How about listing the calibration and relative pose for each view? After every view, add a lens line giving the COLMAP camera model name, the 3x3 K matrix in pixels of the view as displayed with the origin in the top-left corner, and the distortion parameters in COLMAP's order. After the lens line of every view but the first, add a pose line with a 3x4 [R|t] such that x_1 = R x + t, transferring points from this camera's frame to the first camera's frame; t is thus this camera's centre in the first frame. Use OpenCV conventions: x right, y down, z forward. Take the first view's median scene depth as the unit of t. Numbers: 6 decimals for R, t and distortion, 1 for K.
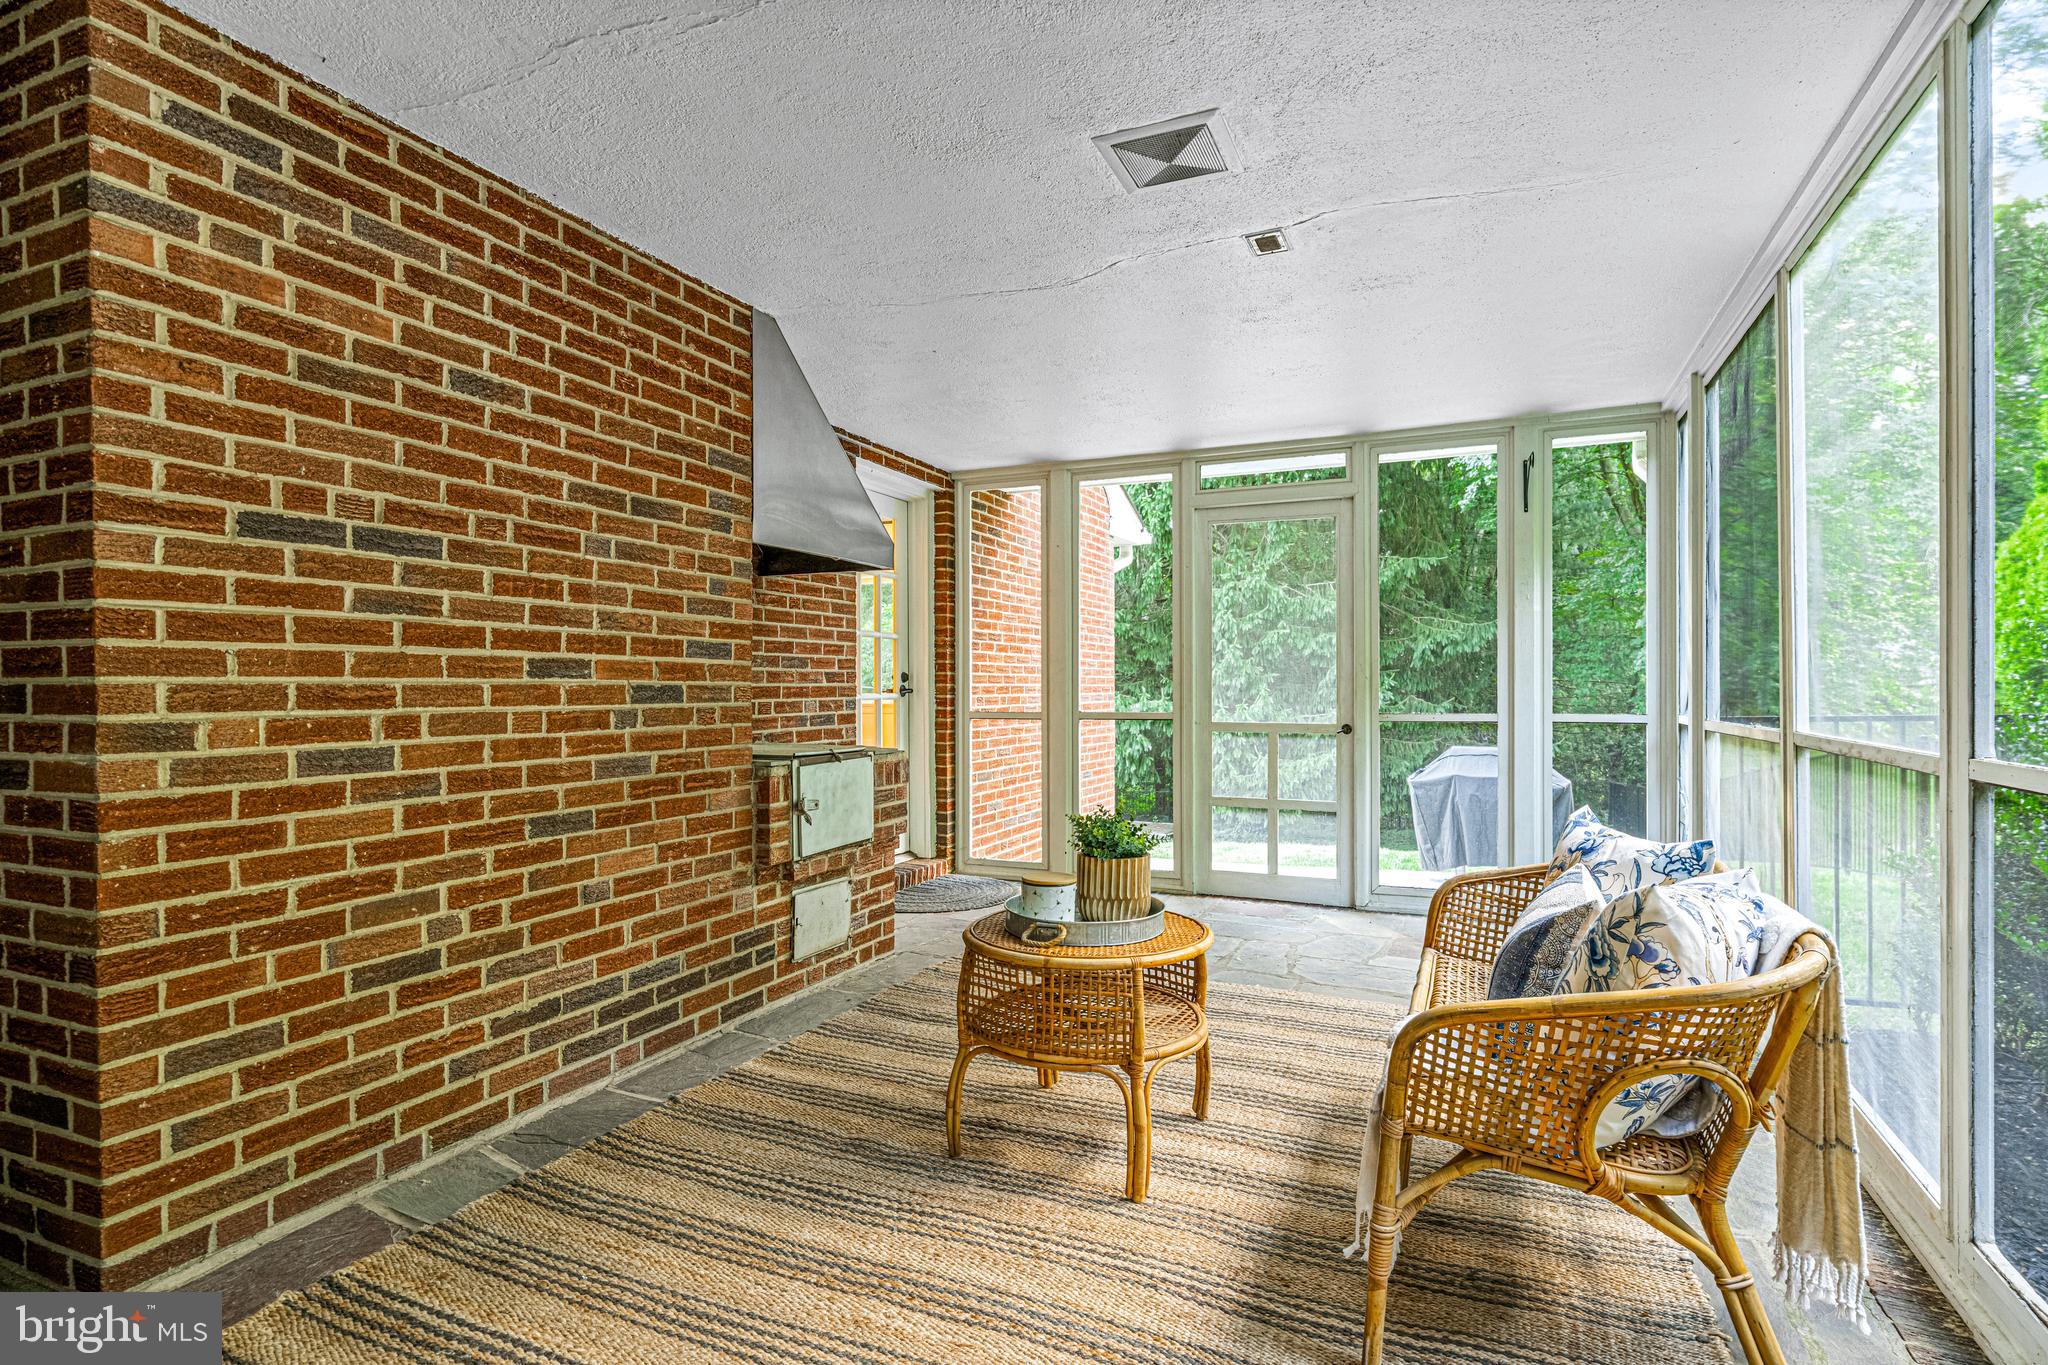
lens RADIAL K [[1025.2, 0, 1024.0], [0, 1025.2, 682.5], [0, 0, 1]] dist [-0.000134, 0.000219]
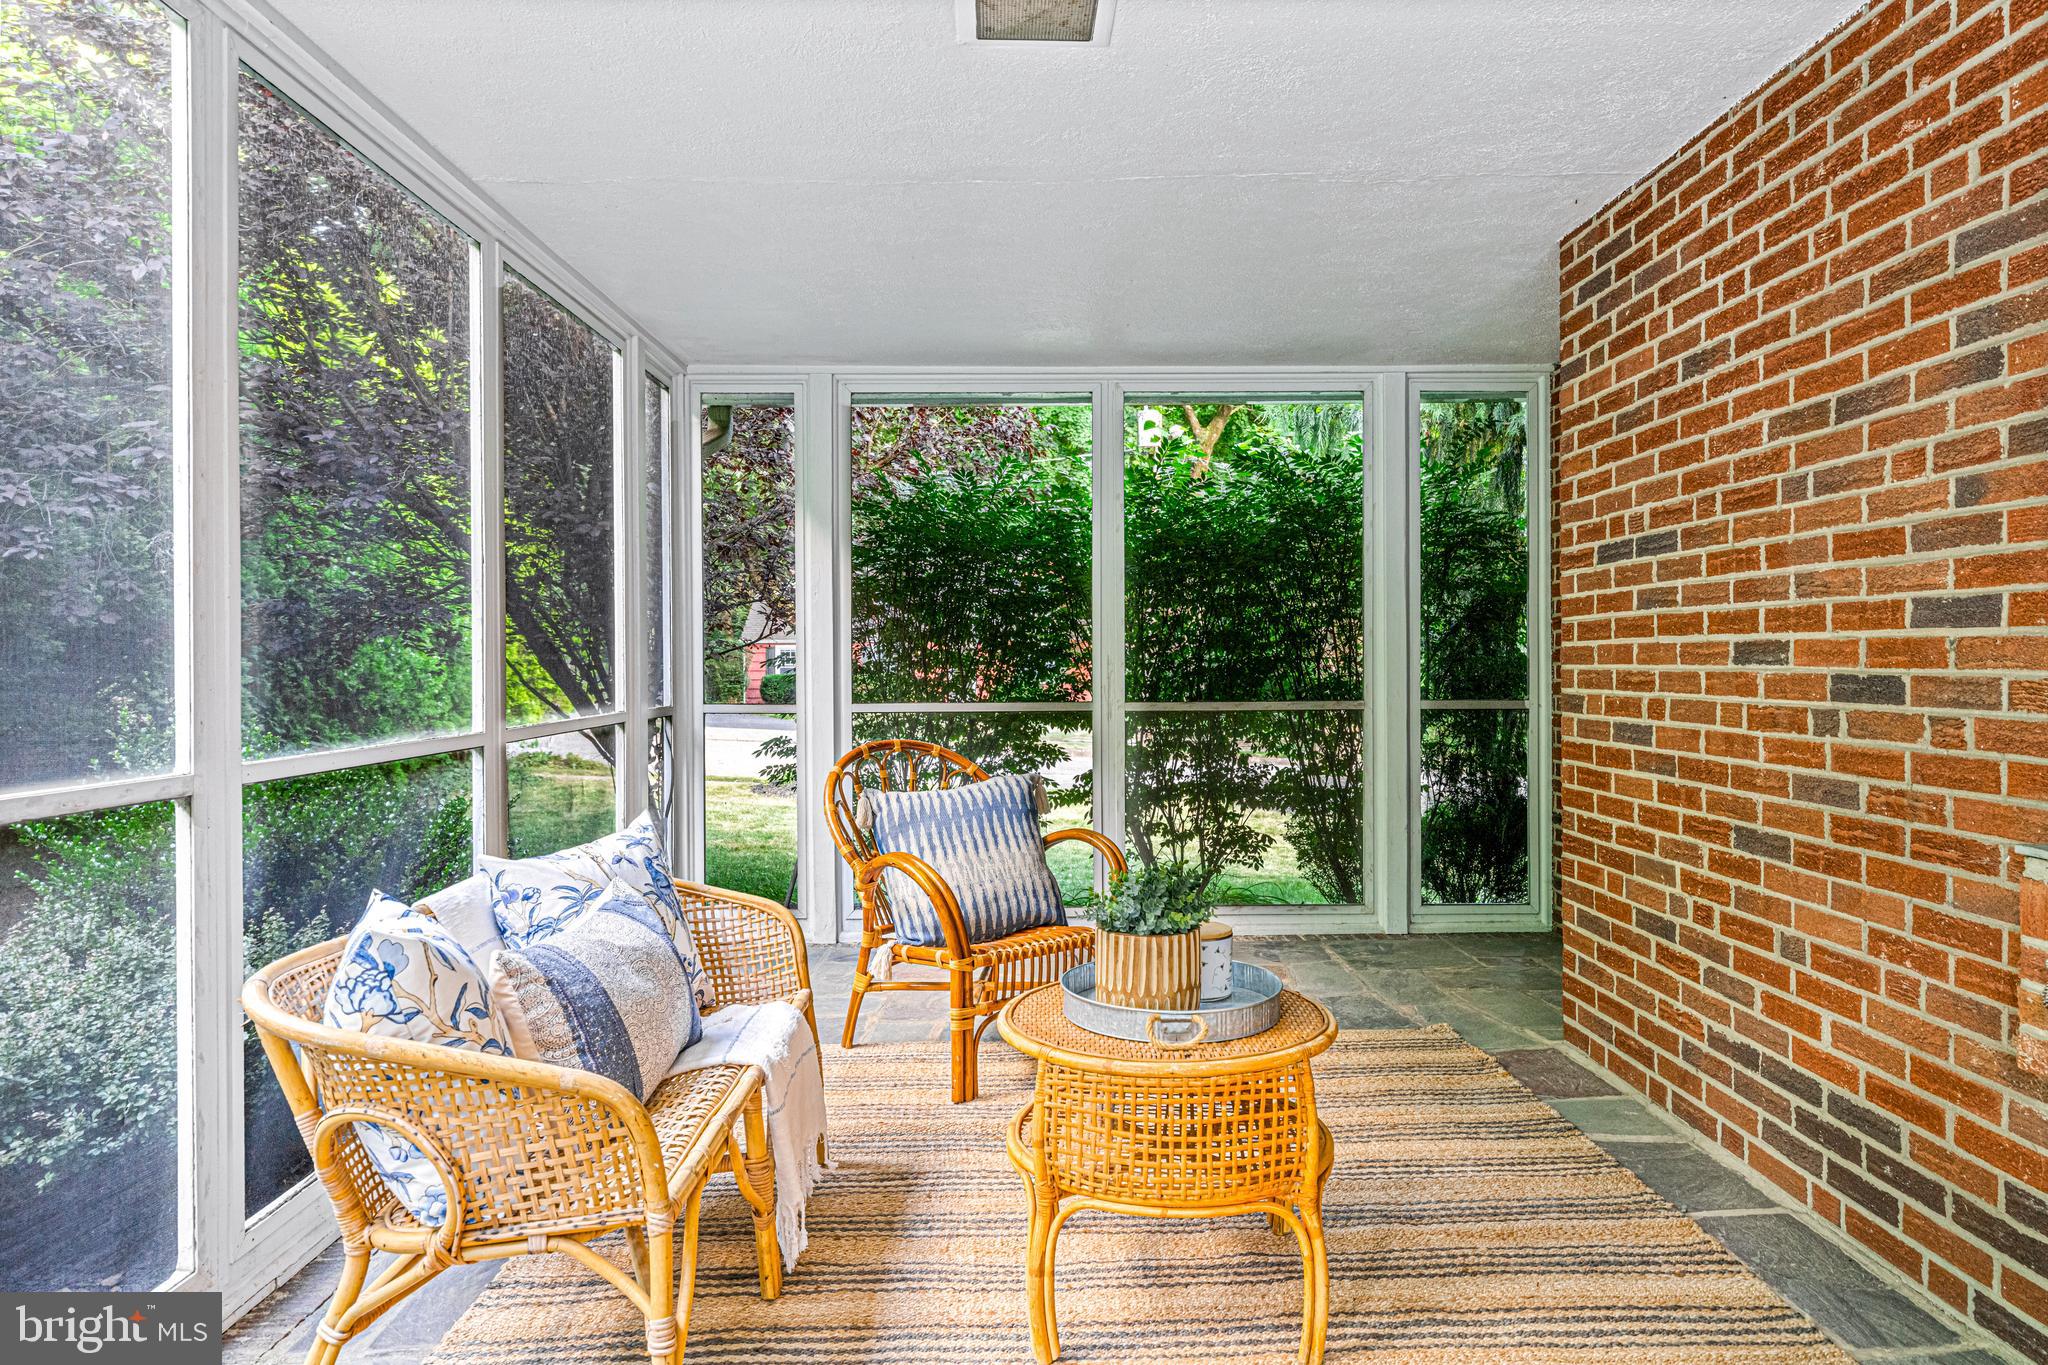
lens RADIAL K [[1240.7, 0, 1019.3], [0, 1240.7, 677.2], [0, 0, 1]] dist [0.000158, -0.000625]
pose [[-0.910808, 0.011685, -0.412664, 0.476641], [0.008314, 0.999916, 0.009963, -0.008682], [0.412746, 0.005644, -0.910829, 1.598195]]
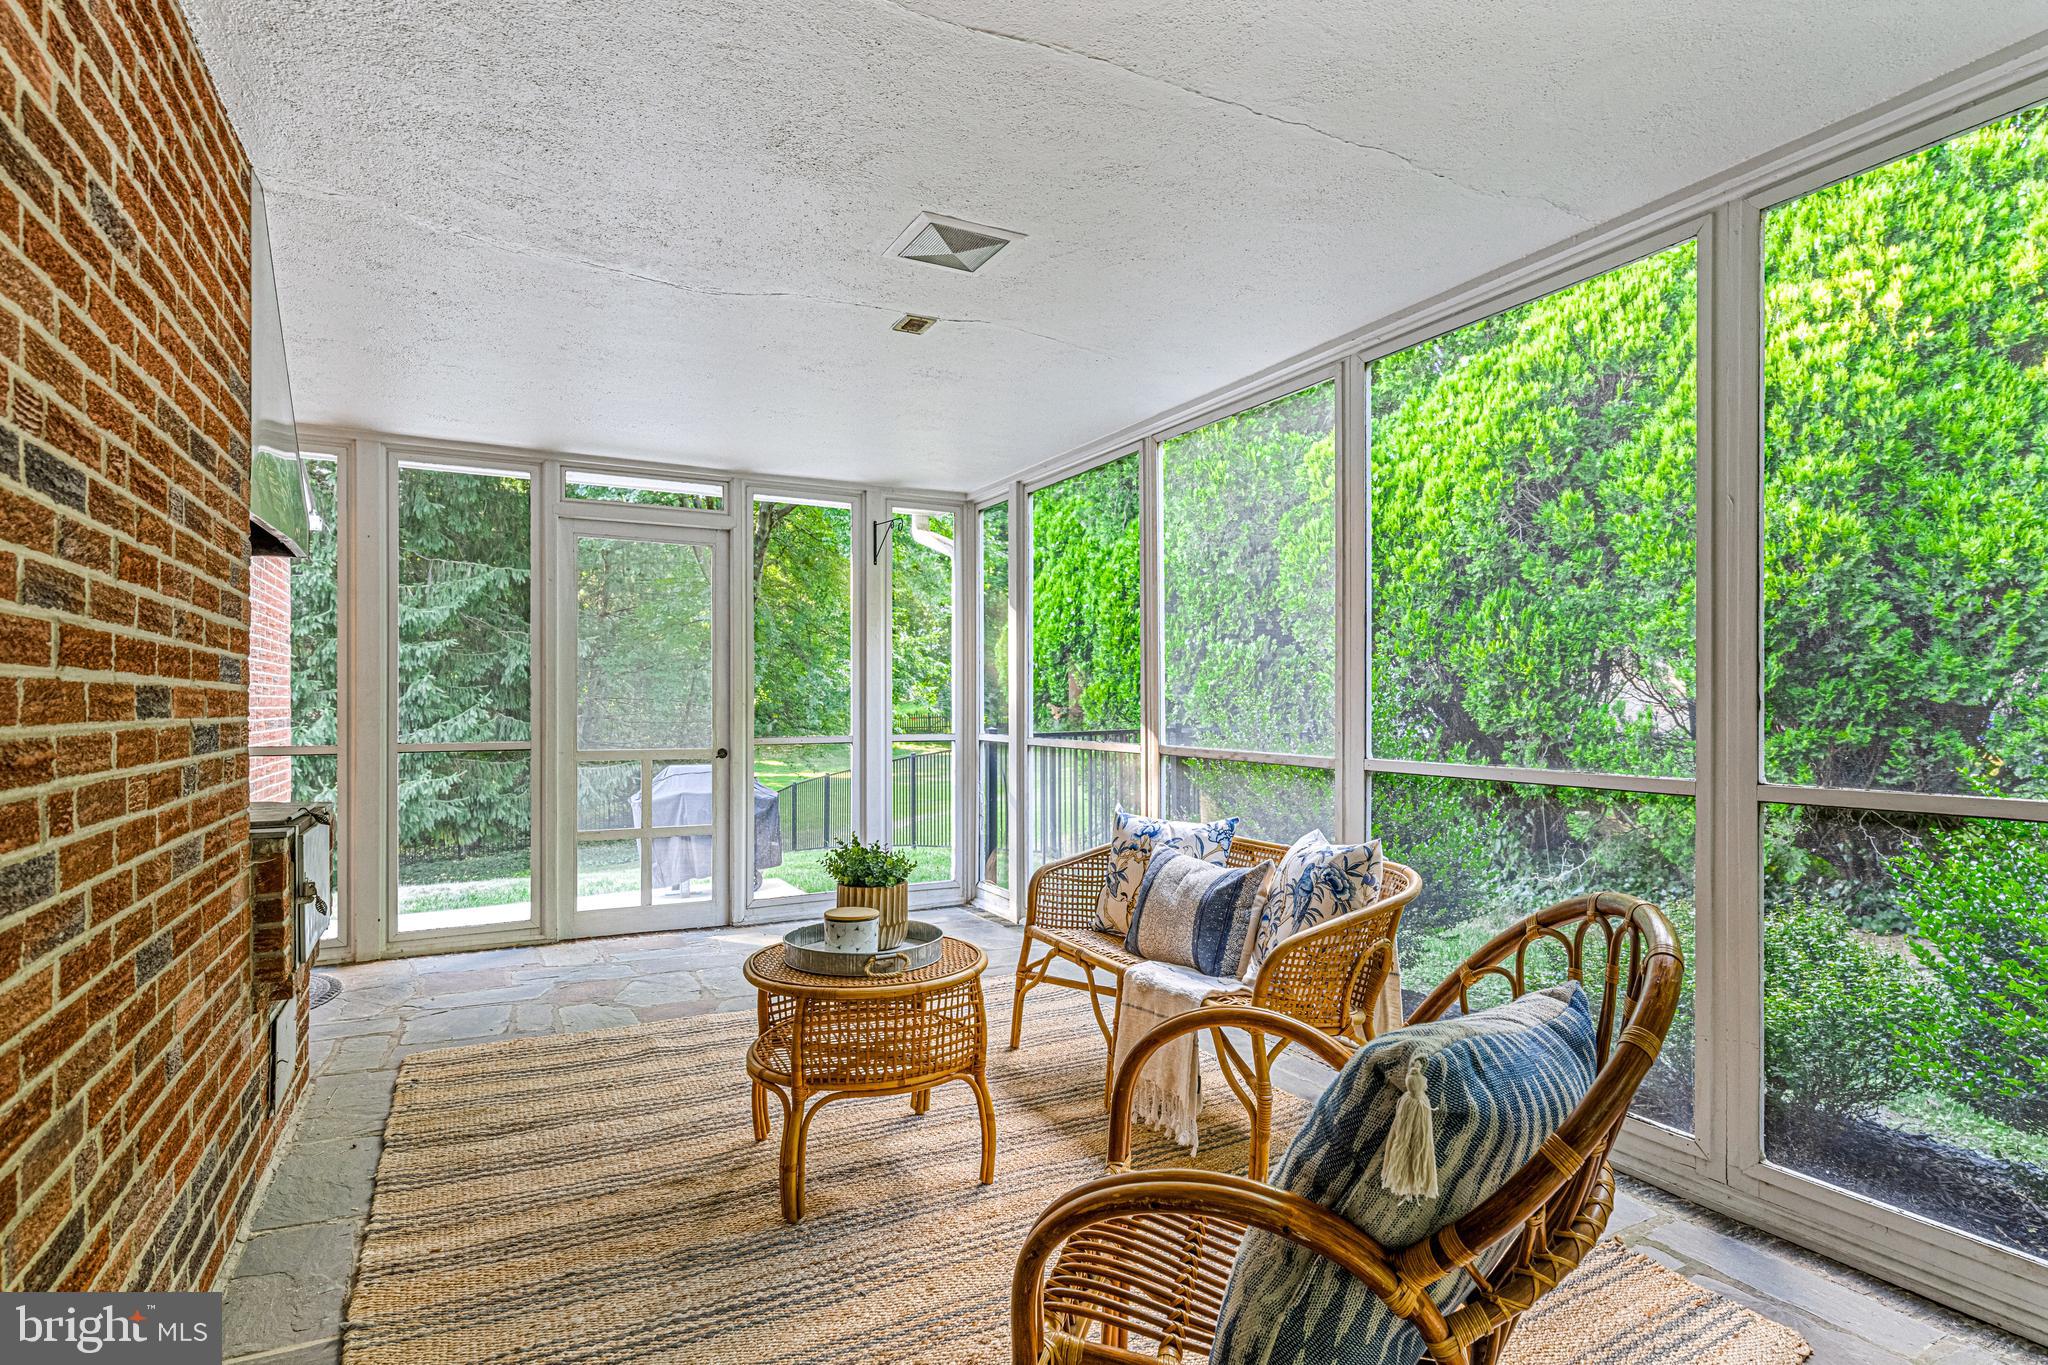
lens RADIAL K [[1044.9, 0, 1022.7], [0, 1044.9, 686.7], [0, 0, 1]] dist [0.000538, -0.000104]
pose [[0.618798, 0.014750, 0.785412, -0.589541], [-0.006398, 0.999885, -0.013737, -0.016482], [-0.785524, 0.003475, 0.618821, 0.199095]]
